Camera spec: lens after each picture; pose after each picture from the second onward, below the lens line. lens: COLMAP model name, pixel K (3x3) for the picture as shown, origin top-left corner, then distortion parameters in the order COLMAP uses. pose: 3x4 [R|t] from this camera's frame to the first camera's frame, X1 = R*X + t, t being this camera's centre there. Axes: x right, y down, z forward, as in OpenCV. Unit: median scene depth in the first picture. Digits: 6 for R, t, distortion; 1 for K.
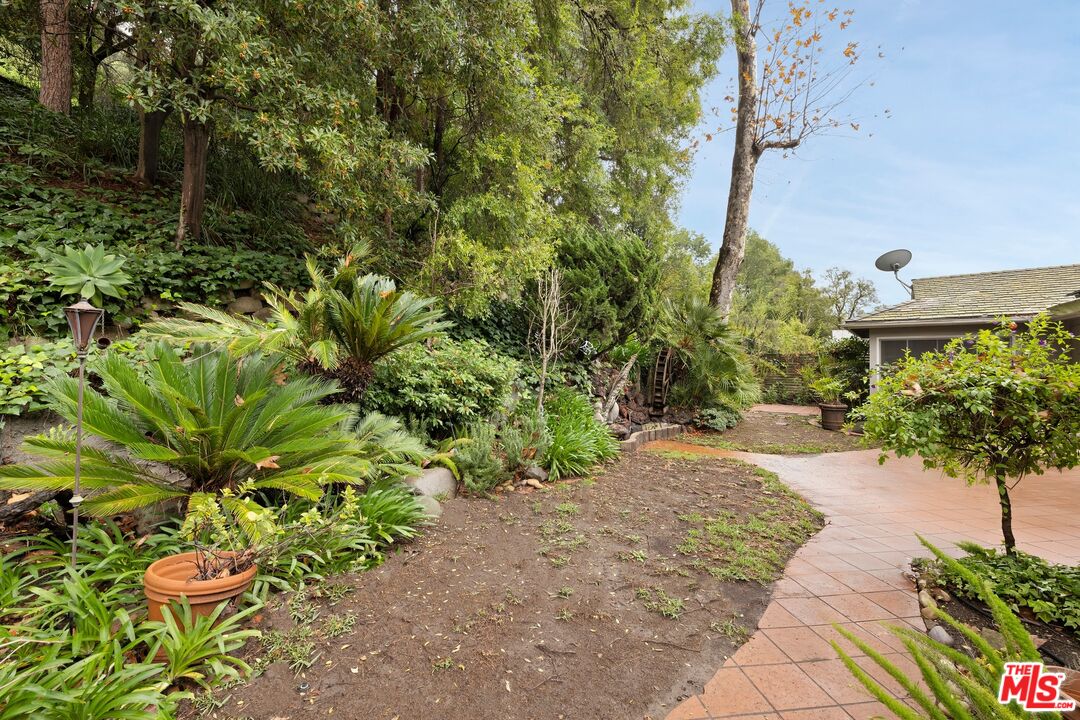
lens RADIAL K [[465.5, 0, 538.4], [0, 465.5, 361.7], [0, 0, 1]] dist [-0.002917, -0.000537]
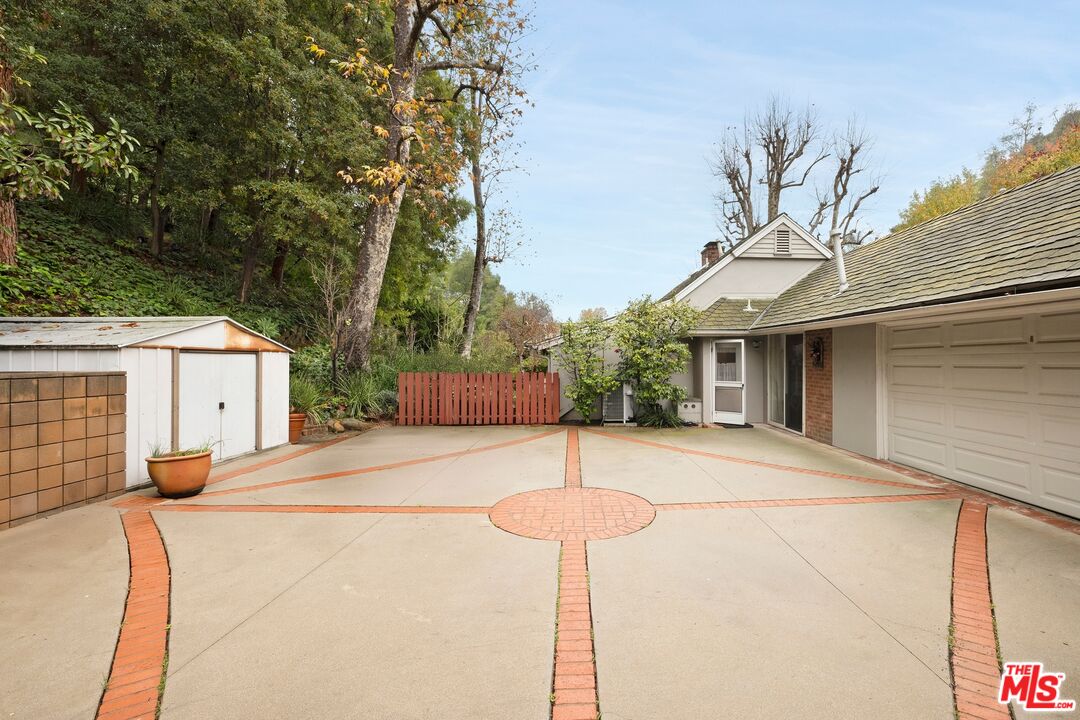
lens RADIAL K [[465.5, 0, 538.4], [0, 465.5, 361.7], [0, 0, 1]] dist [-0.002917, -0.000537]
pose [[0.835170, 0.000816, 0.549991, -0.490860], [-0.003324, 0.999988, 0.003563, -0.008613], [-0.549982, -0.004804, 0.835163, -0.902200]]
